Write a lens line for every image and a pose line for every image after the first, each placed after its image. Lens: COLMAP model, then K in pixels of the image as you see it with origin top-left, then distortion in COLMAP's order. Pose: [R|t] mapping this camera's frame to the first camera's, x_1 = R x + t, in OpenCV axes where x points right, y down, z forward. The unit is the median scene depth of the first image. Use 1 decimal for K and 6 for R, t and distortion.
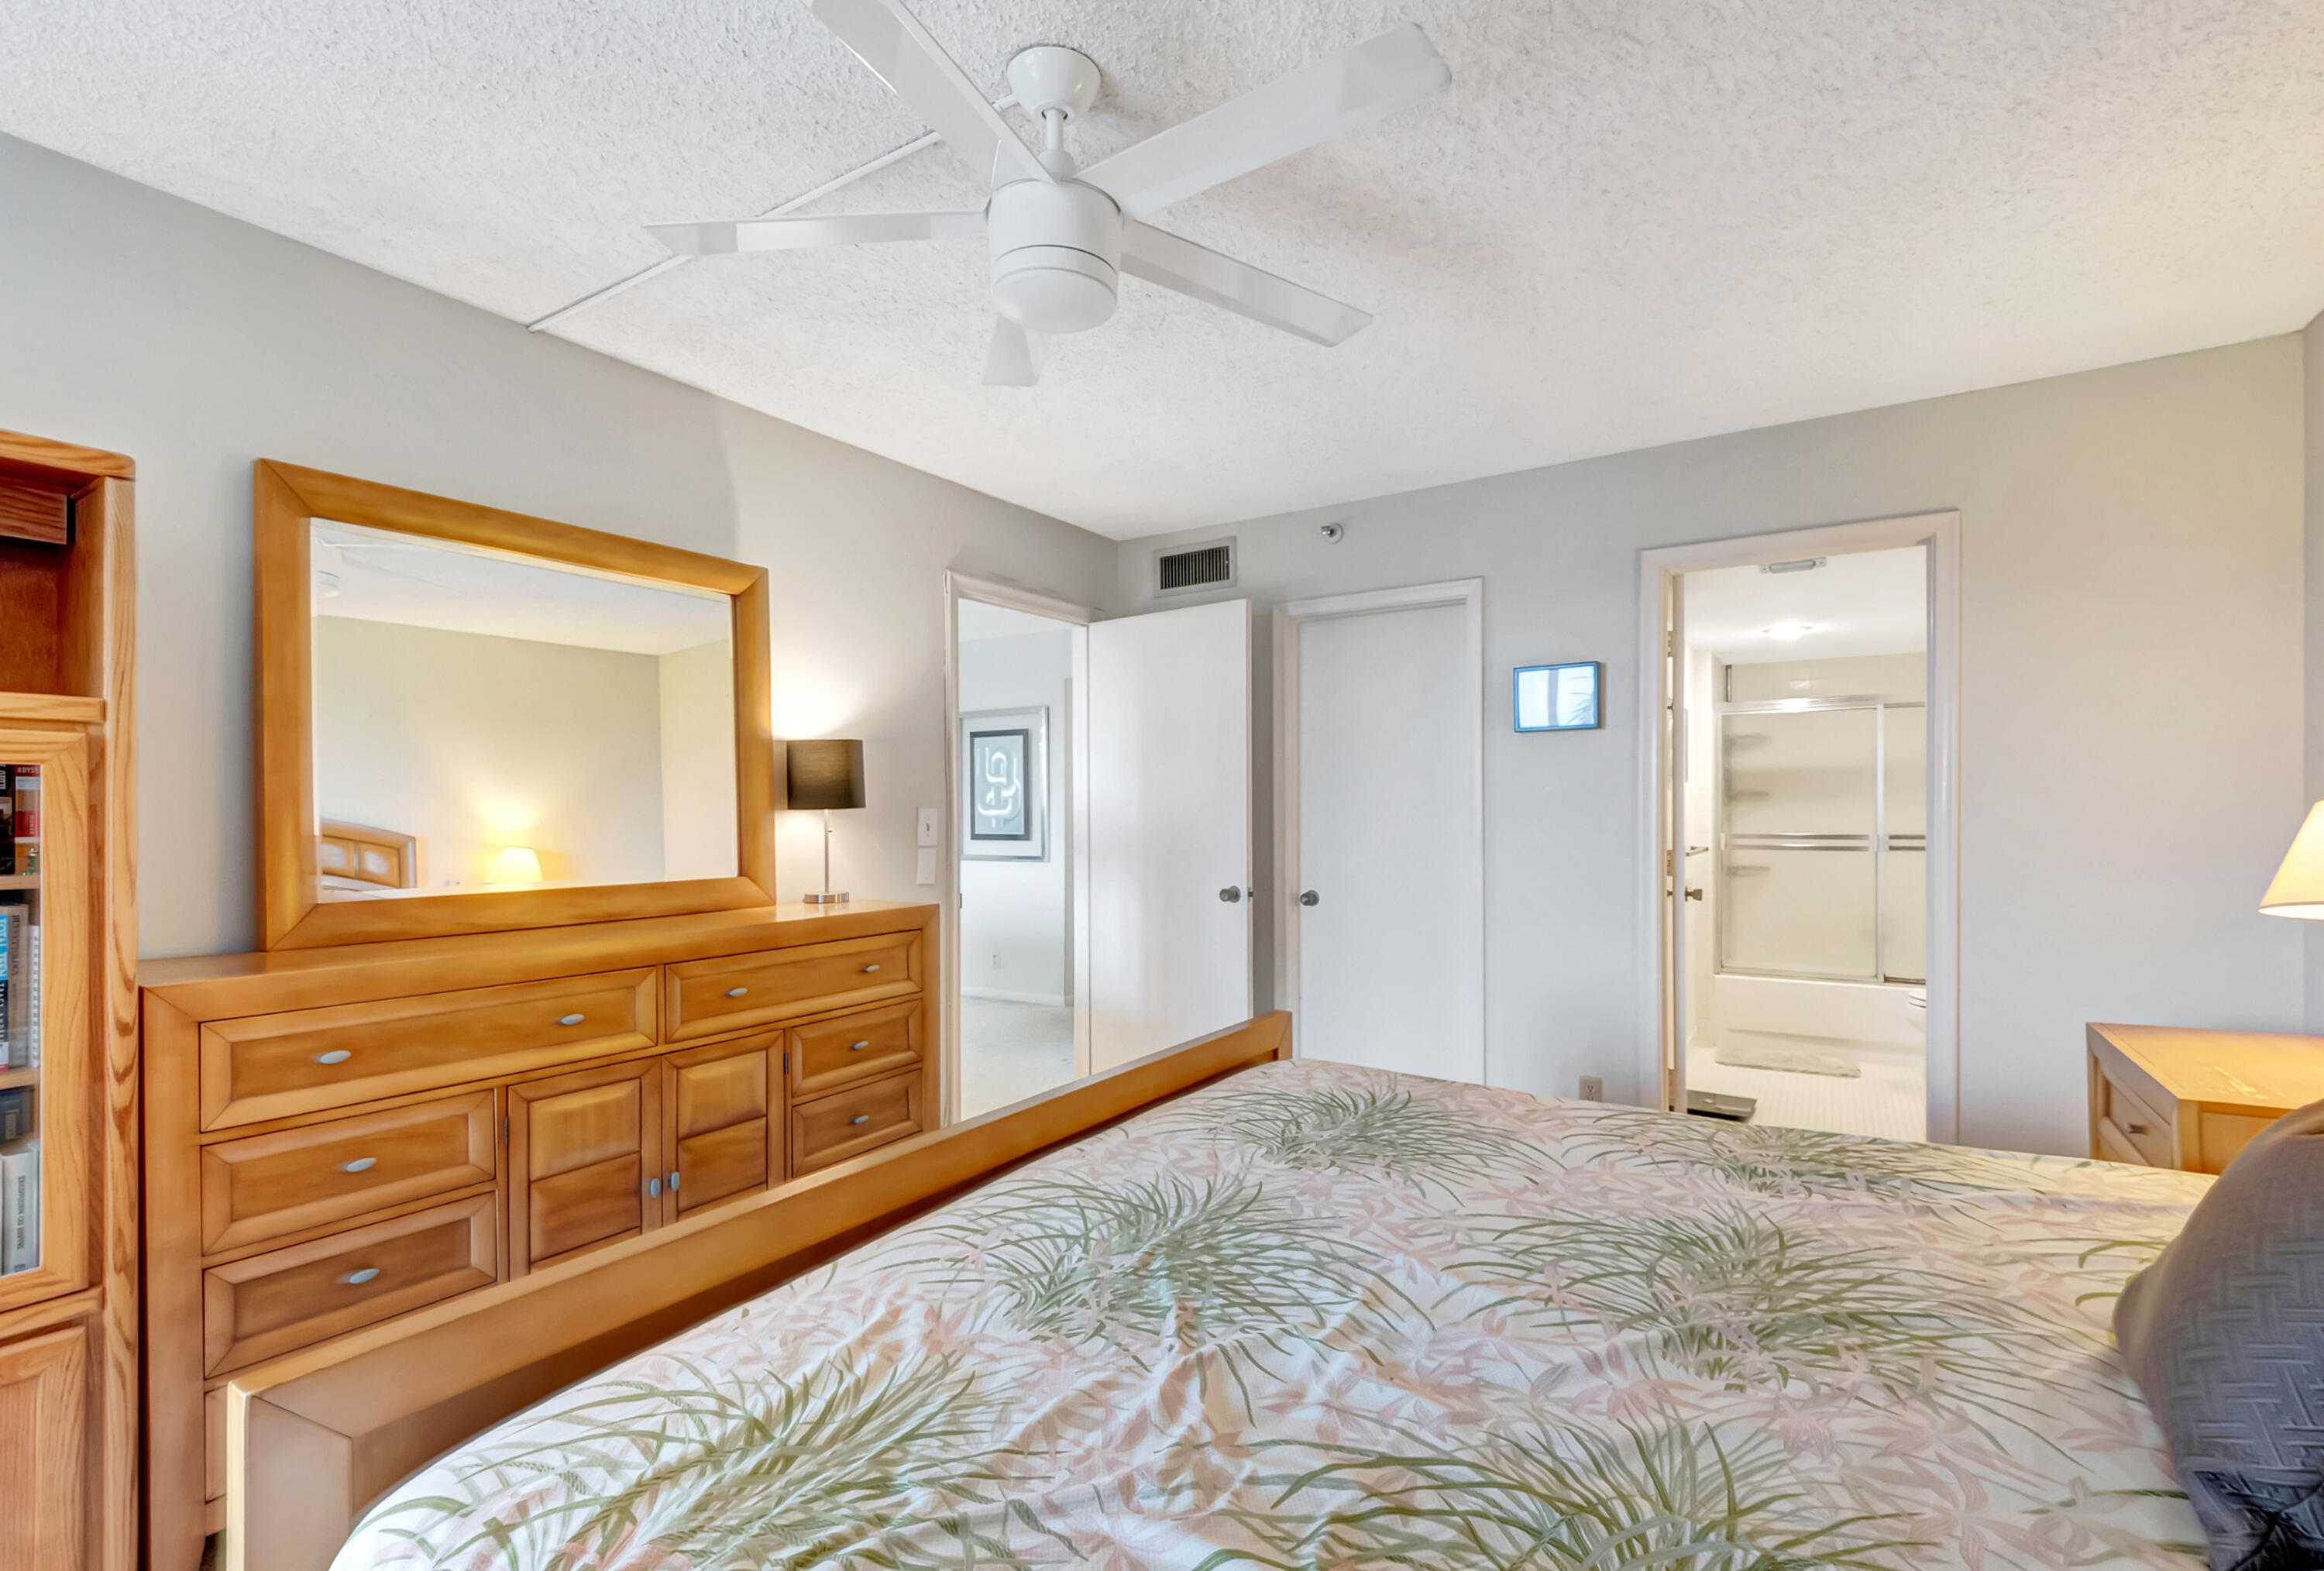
lens RADIAL K [[1073.1, 0, 1166.6], [0, 1073.1, 799.5], [0, 0, 1]] dist [-0.000032, -0.002637]
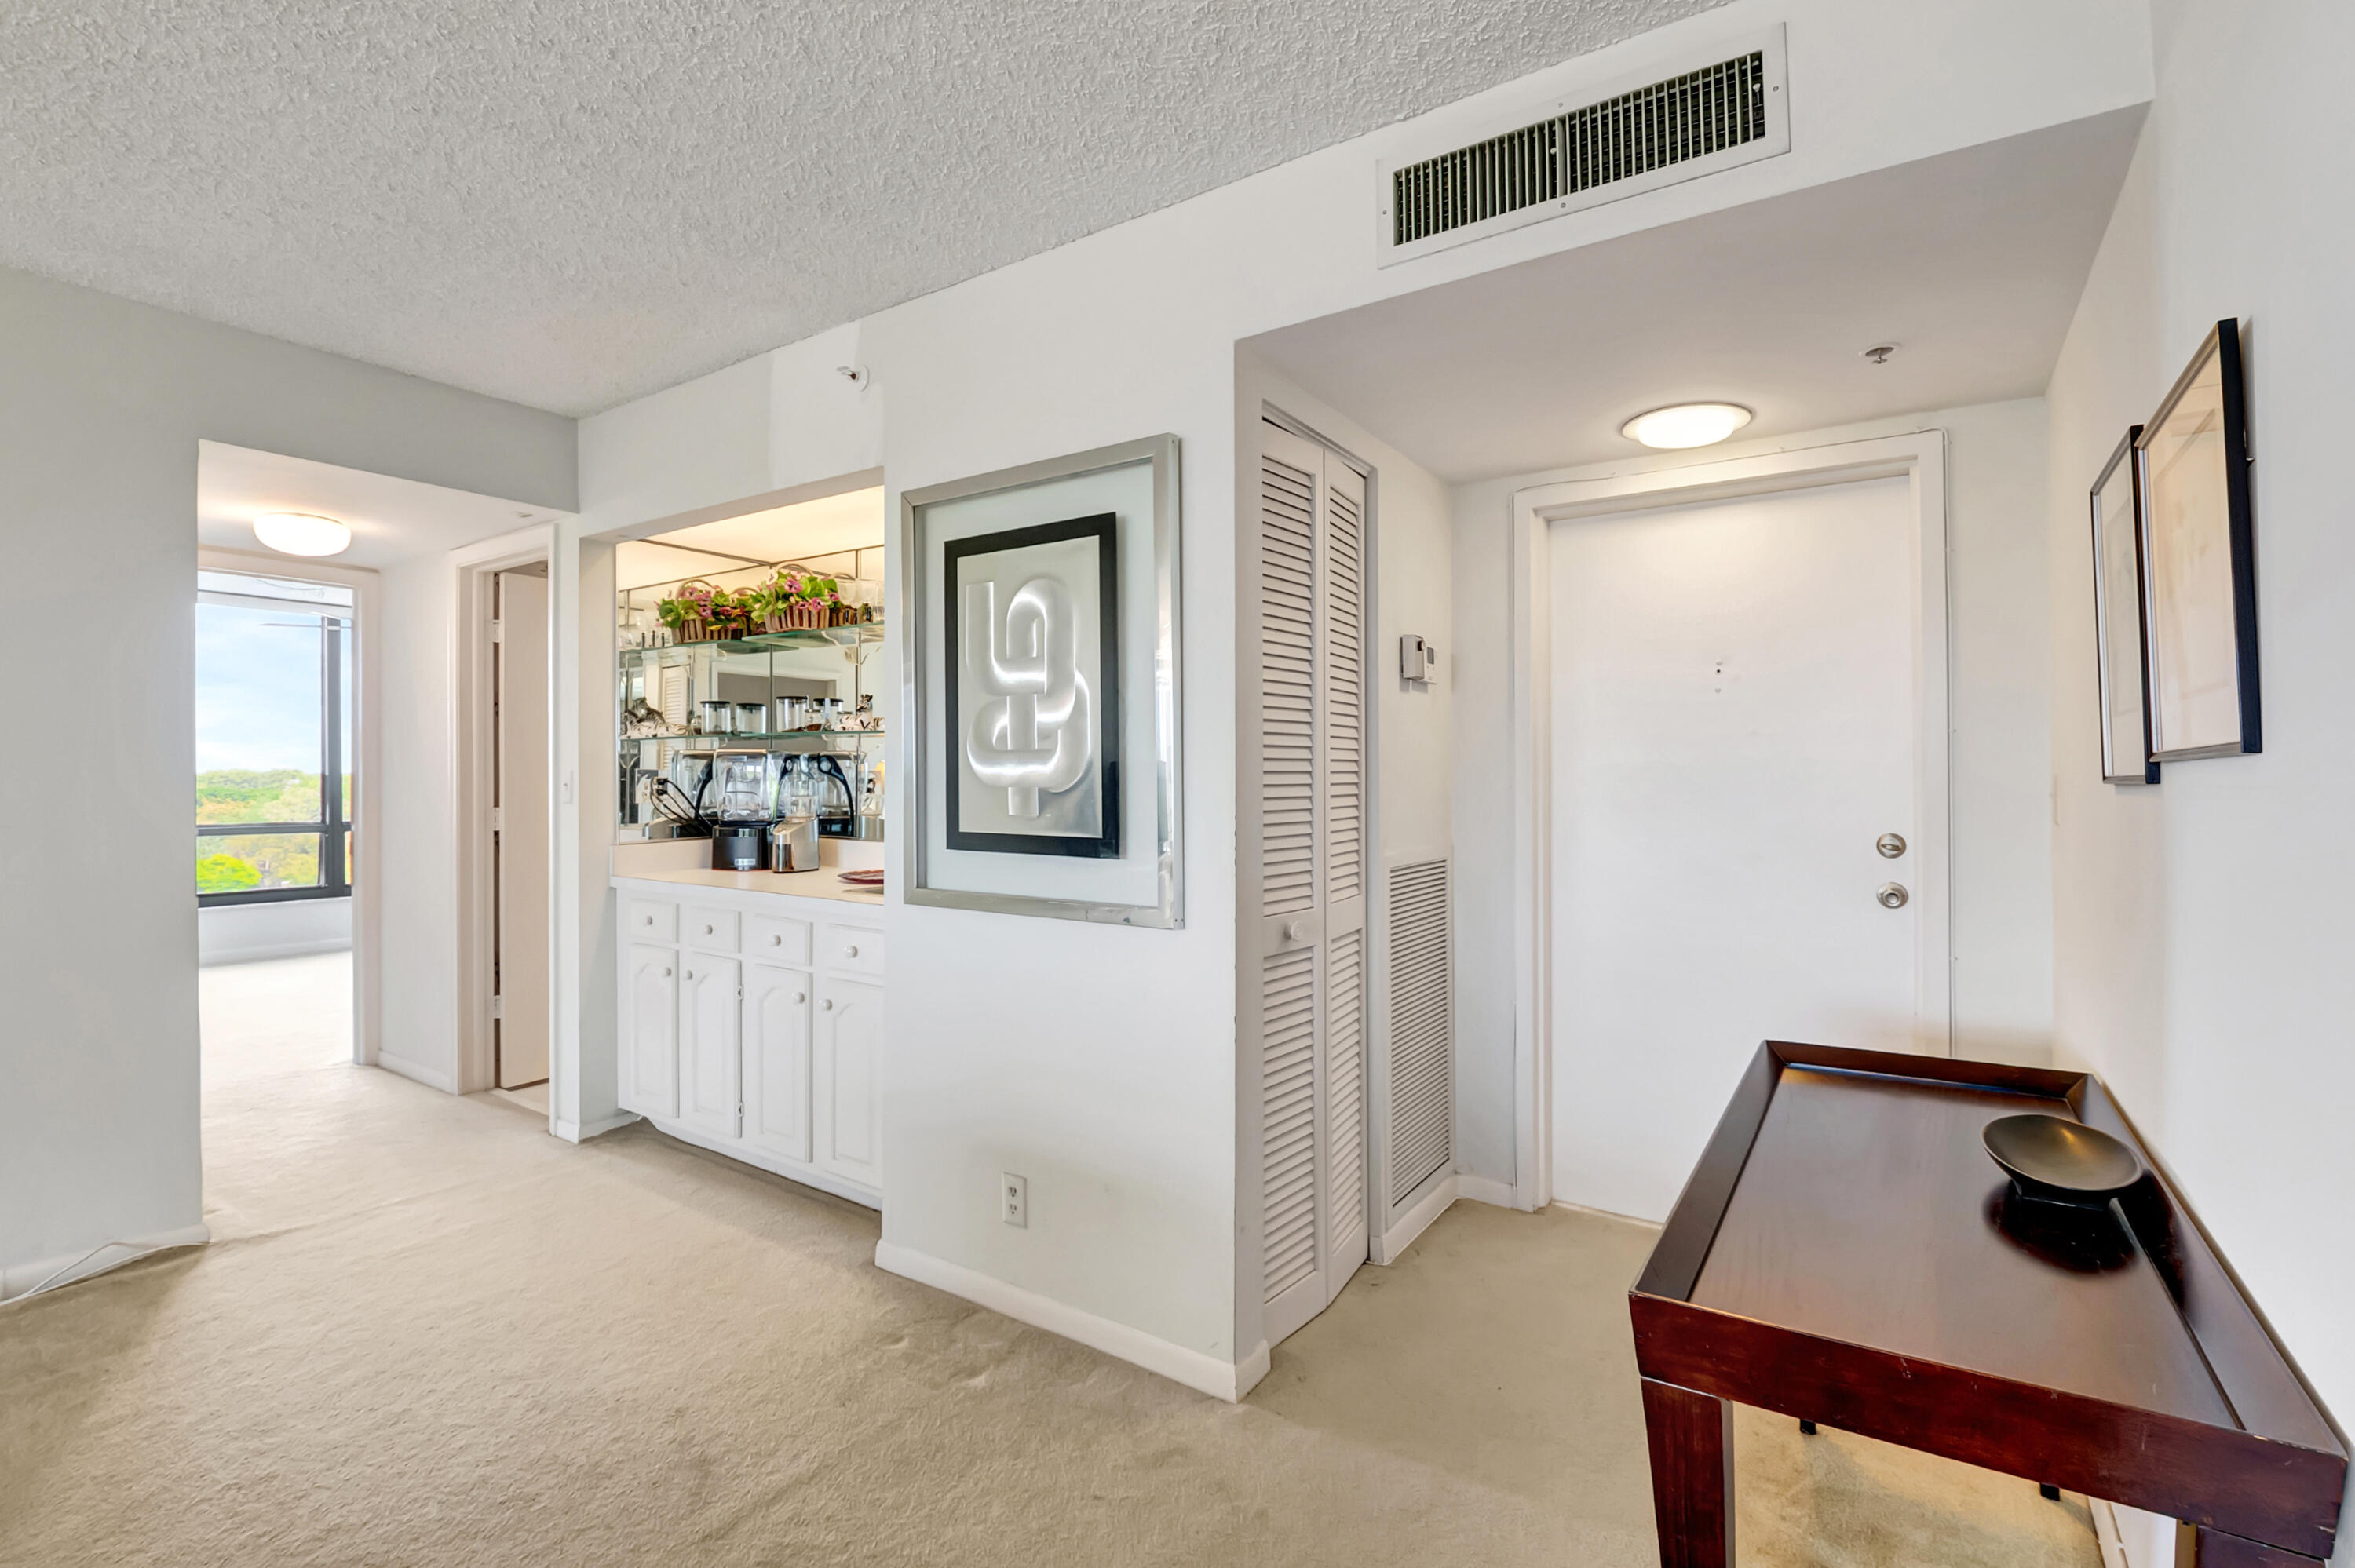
lens RADIAL K [[1044.3, 0, 1190.5], [0, 1044.3, 778.6], [0, 0, 1]] dist [0.001124, -0.008111]
pose [[0.999748, 0.002331, -0.022313, -0.096746], [-0.002384, 0.999994, -0.002310, 0.015096], [0.022307, 0.002363, 0.999748, 0.668453]]
